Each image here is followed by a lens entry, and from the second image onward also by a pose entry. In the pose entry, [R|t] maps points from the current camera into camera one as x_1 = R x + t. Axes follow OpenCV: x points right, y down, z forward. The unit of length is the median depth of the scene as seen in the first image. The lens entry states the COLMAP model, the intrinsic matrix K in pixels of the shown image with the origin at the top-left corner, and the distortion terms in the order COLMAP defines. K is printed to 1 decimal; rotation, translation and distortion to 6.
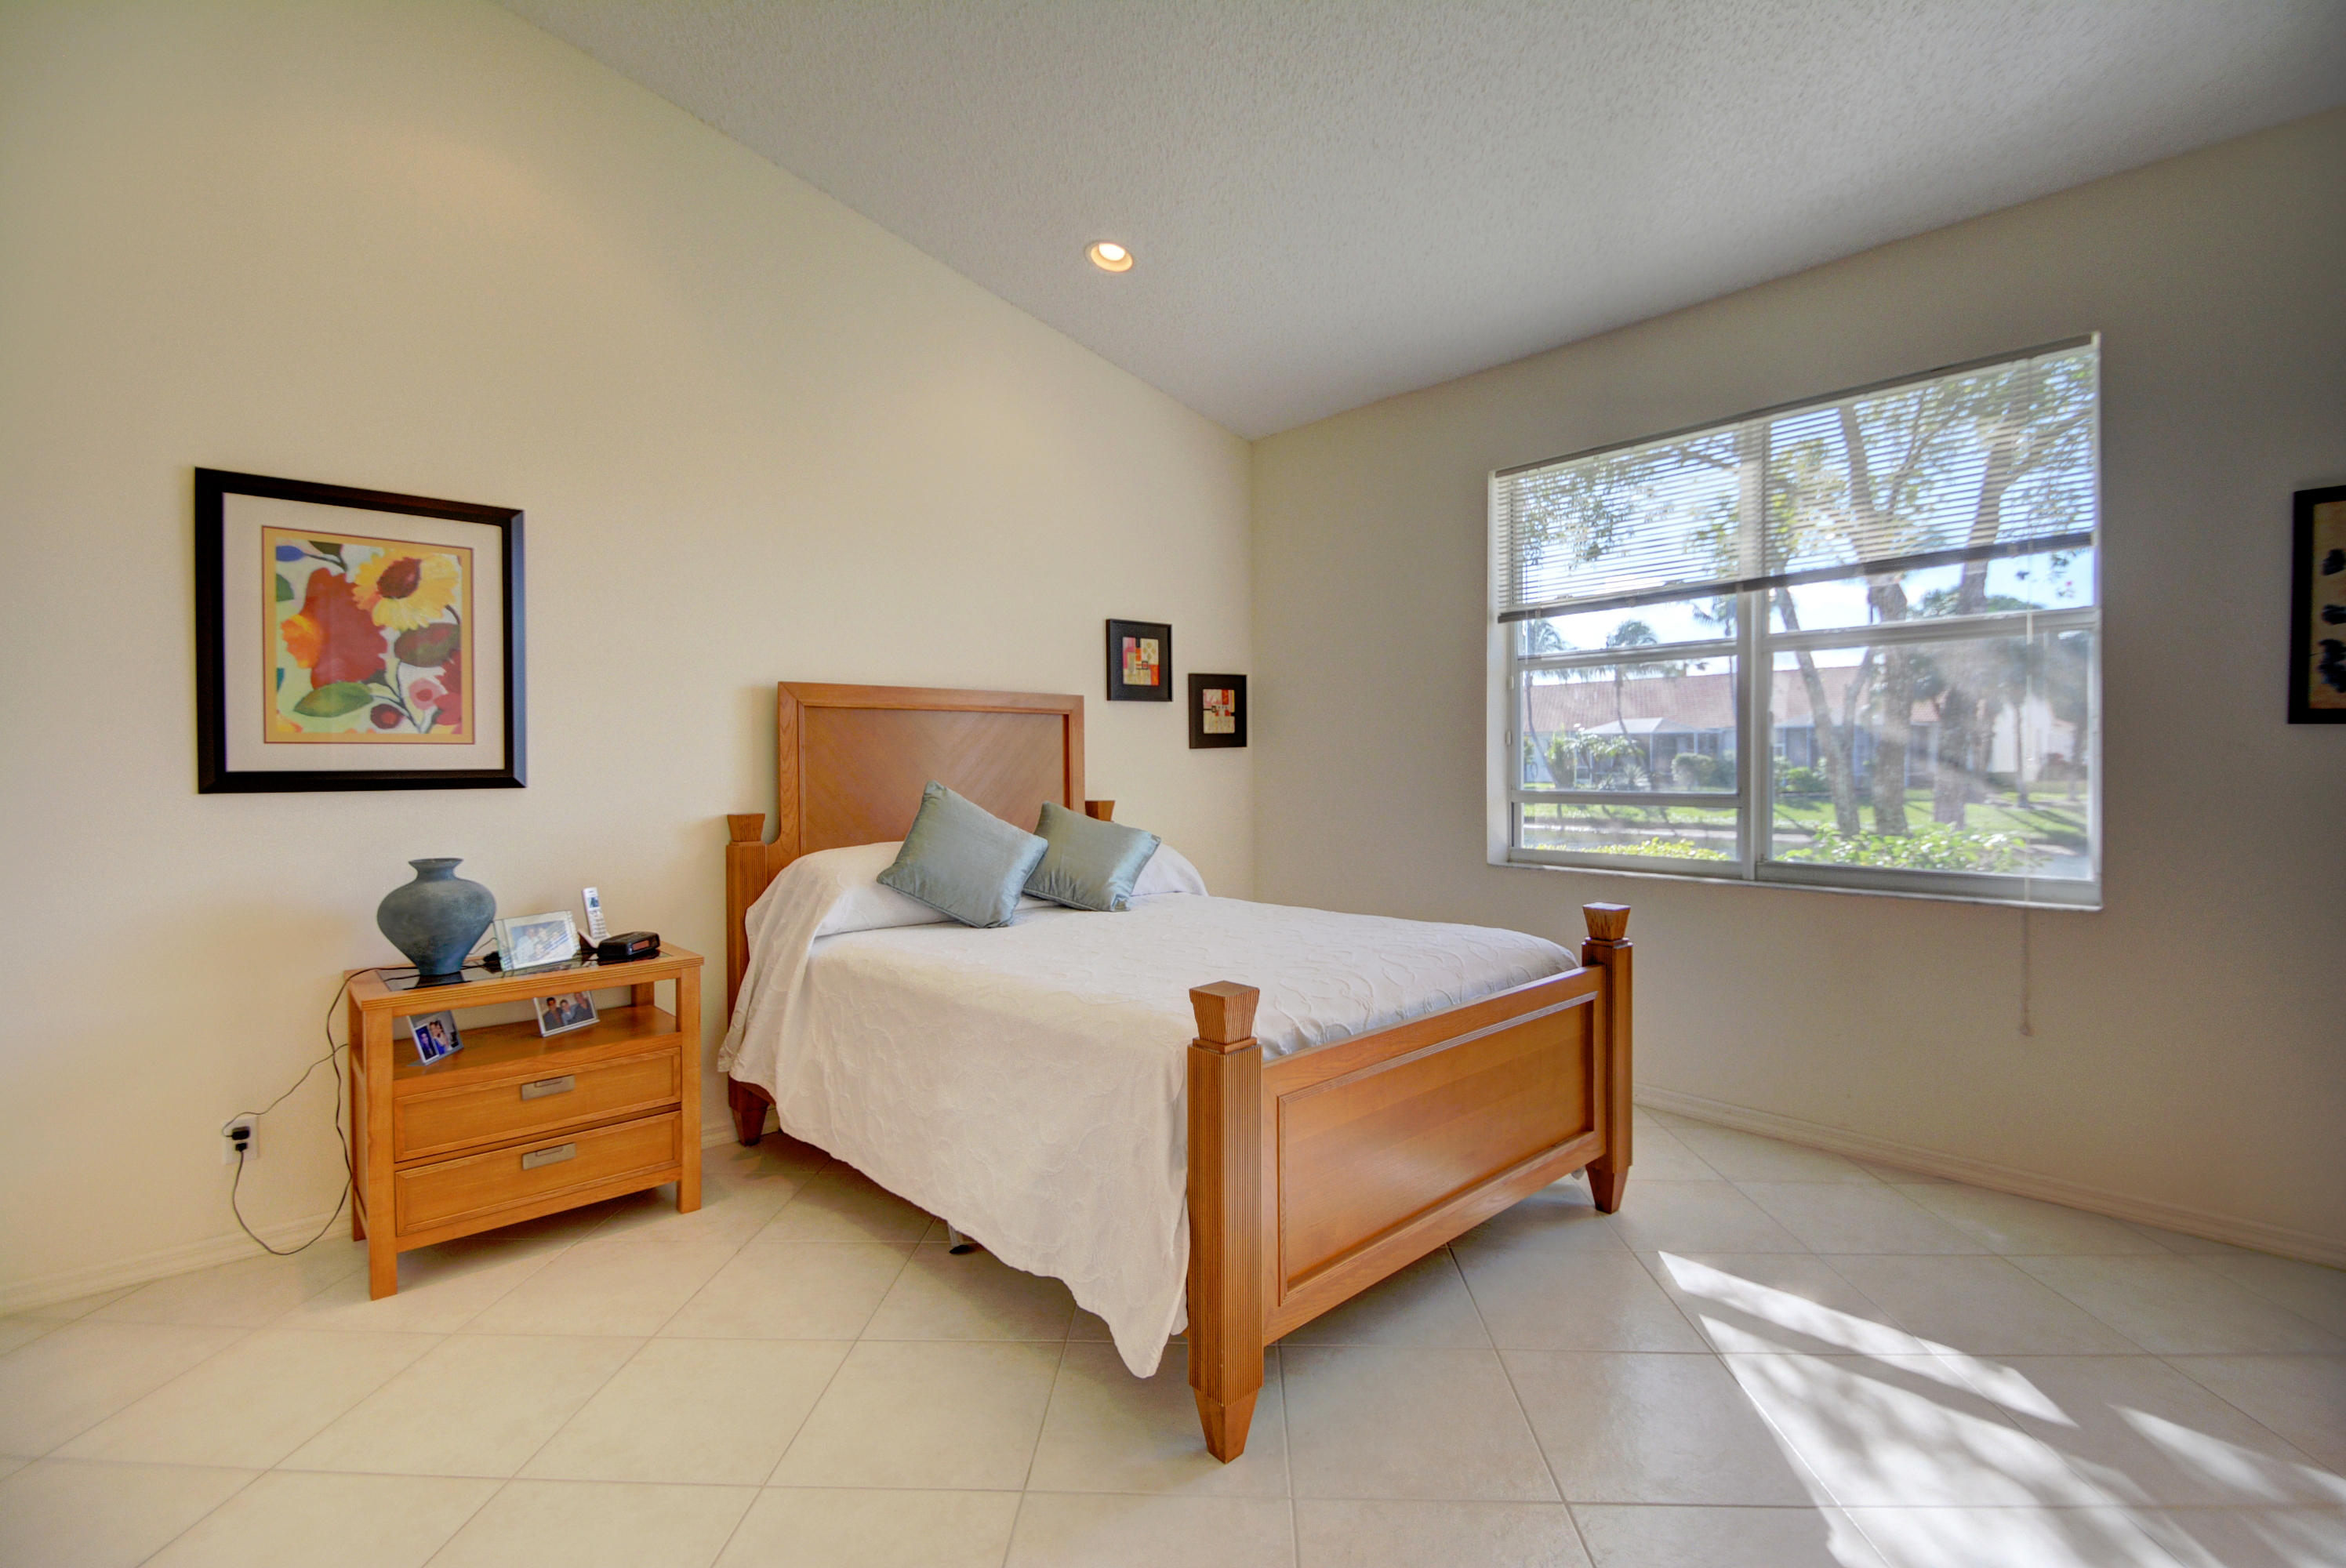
lens RADIAL K [[1041.7, 0, 1173.0], [0, 1041.7, 784.0], [0, 0, 1]] dist [-0.001087, -0.000172]
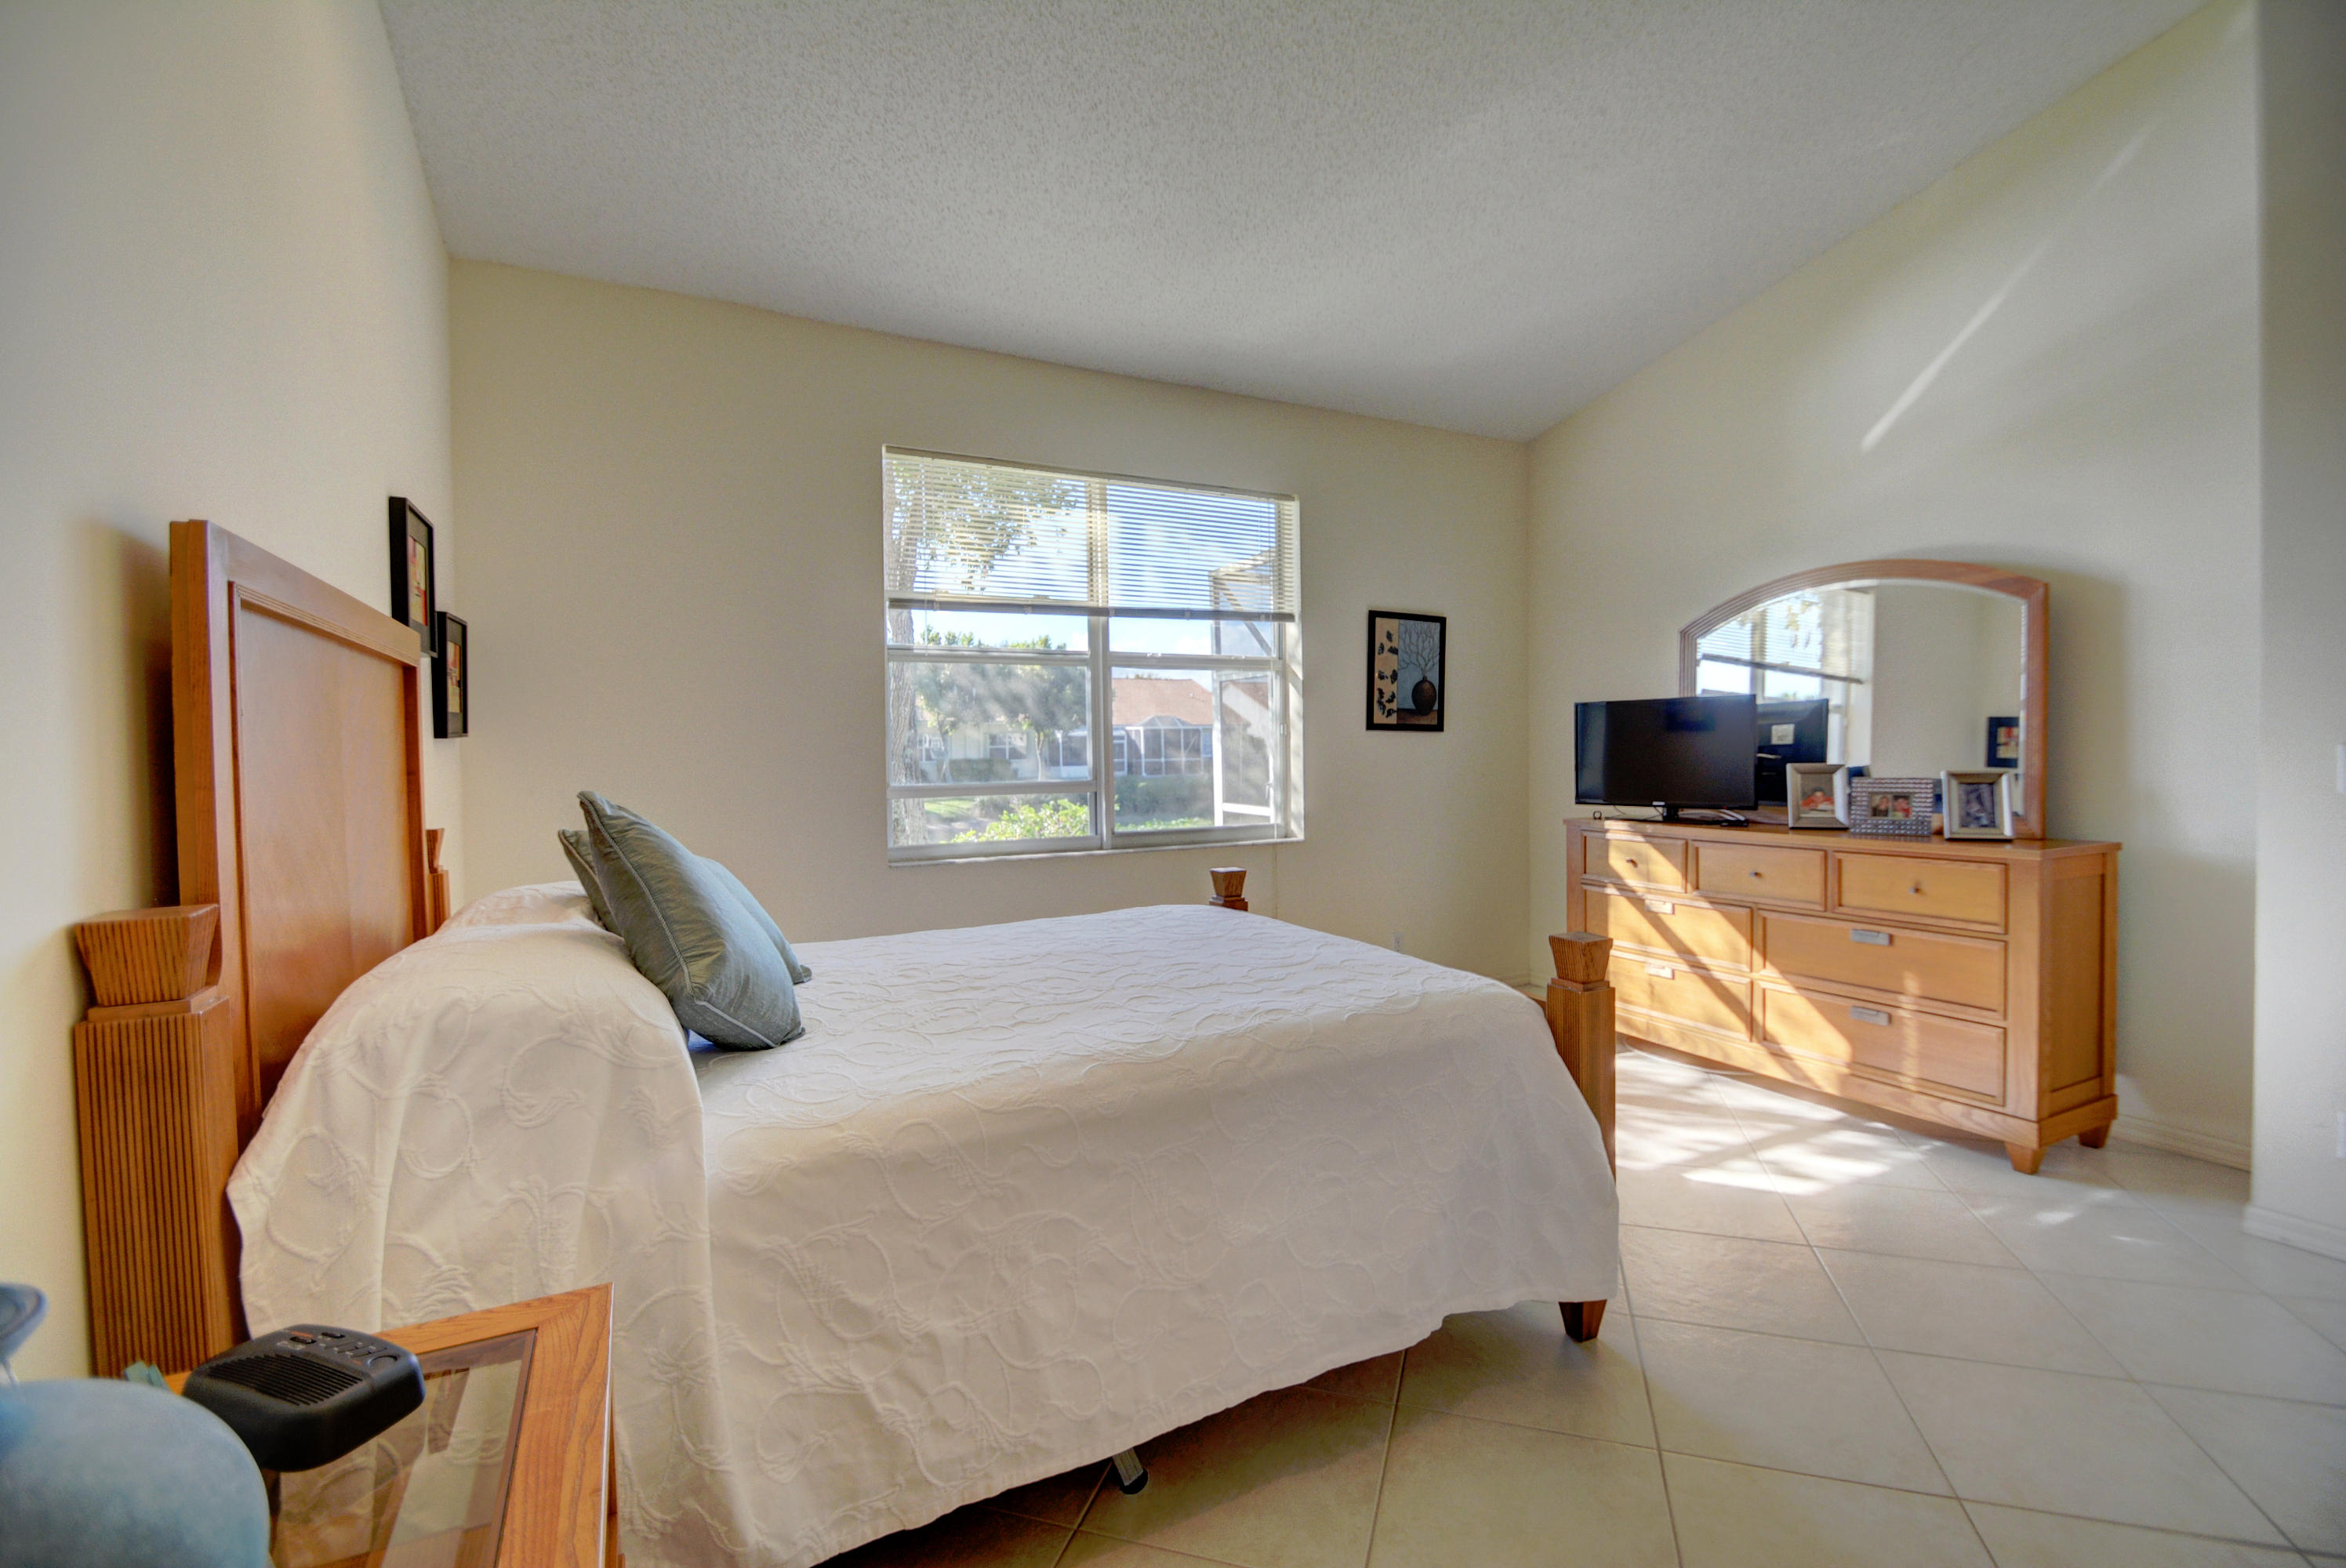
lens RADIAL K [[1041.7, 0, 1173.0], [0, 1041.7, 784.0], [0, 0, 1]] dist [-0.001087, -0.000172]
pose [[0.269597, -0.026771, 0.962601, -0.619364], [0.032489, 0.999297, 0.018693, -0.005643], [-0.962425, 0.026234, 0.270277, 0.590956]]
